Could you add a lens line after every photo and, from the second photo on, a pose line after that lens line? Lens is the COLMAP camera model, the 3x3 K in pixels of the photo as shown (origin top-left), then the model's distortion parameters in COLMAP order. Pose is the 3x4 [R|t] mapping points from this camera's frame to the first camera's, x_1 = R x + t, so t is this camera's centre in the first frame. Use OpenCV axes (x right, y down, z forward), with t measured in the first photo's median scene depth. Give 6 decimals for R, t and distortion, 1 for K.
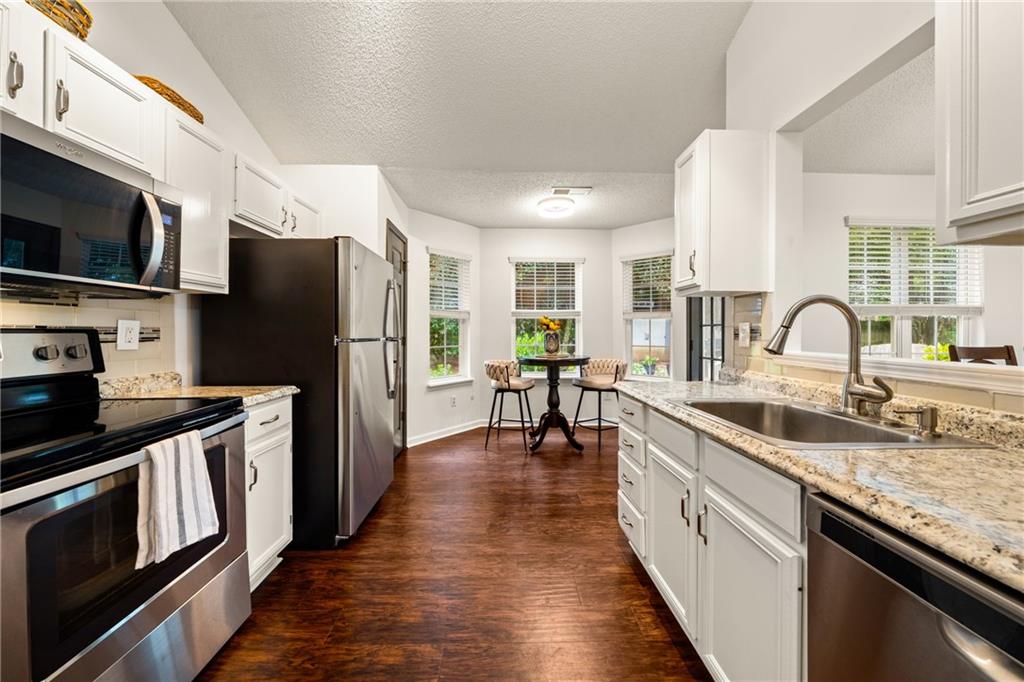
lens RADIAL K [[352.4, 0, 511.3], [0, 352.4, 331.5], [0, 0, 1]] dist [-0.001820, -0.000081]
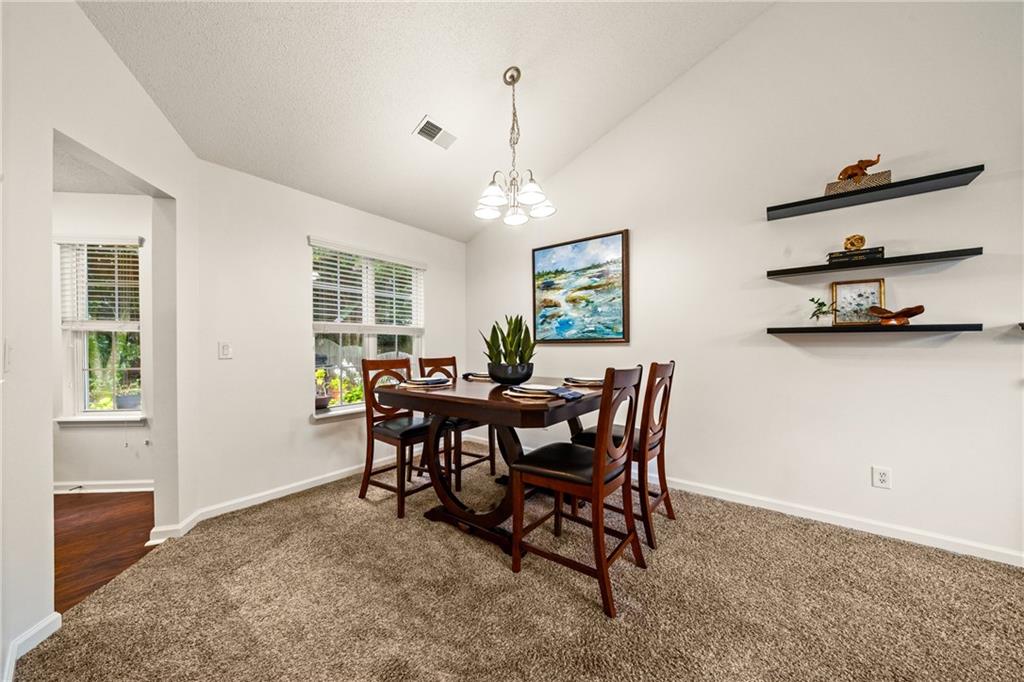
lens RADIAL K [[349.0, 0, 508.5], [0, 349.0, 348.4], [0, 0, 1]] dist [-0.004280, -0.000019]
pose [[0.640969, -0.005975, 0.767544, 0.542475], [0.002577, 0.999981, 0.005633, -0.002540], [-0.767563, -0.001632, 0.640972, -0.098266]]
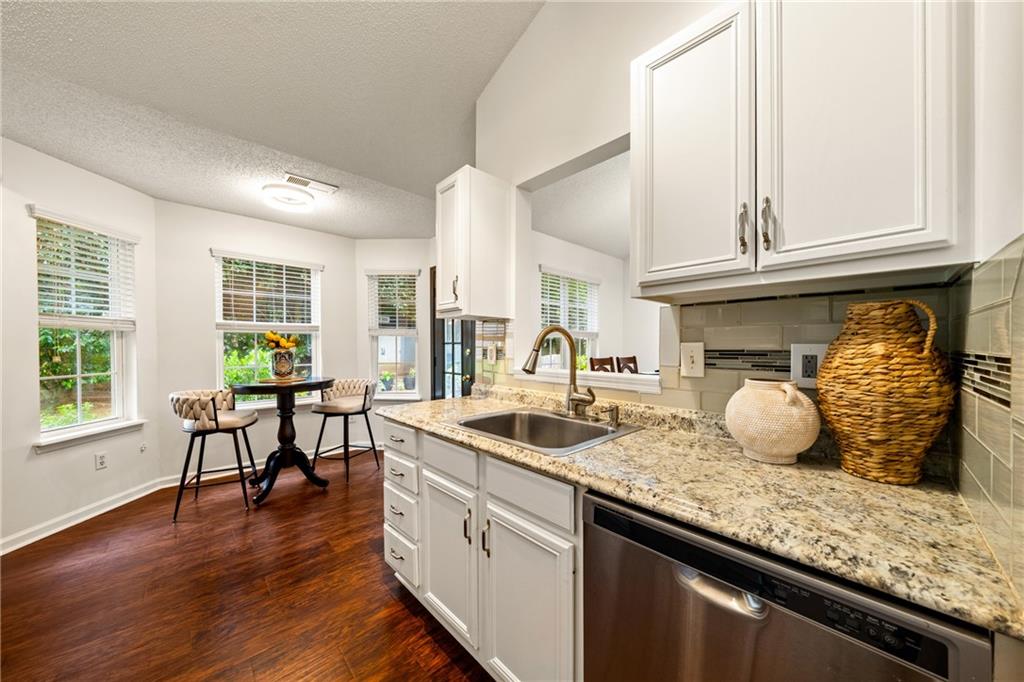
lens RADIAL K [[349.0, 0, 508.5], [0, 349.0, 348.4], [0, 0, 1]] dist [-0.004280, -0.000019]
pose [[0.749875, -0.006833, 0.661544, -0.034916], [0.001448, 0.999961, 0.008686, -0.012543], [-0.661578, -0.005555, 0.749856, 0.065614]]
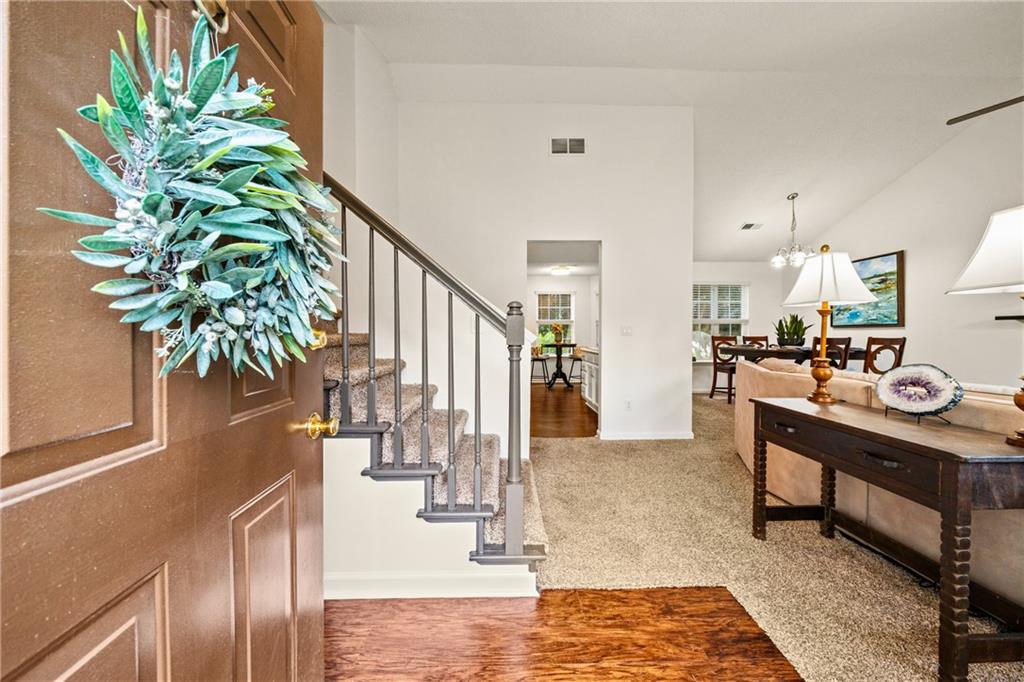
lens RADIAL K [[352.6, 0, 513.6], [0, 352.6, 337.9], [0, 0, 1]] dist [-0.001125, -0.000023]
pose [[0.999951, -0.003335, -0.009339, -0.155851], [0.003468, 0.999892, 0.014301, 0.008174], [0.009290, -0.014333, 0.999854, -1.315340]]
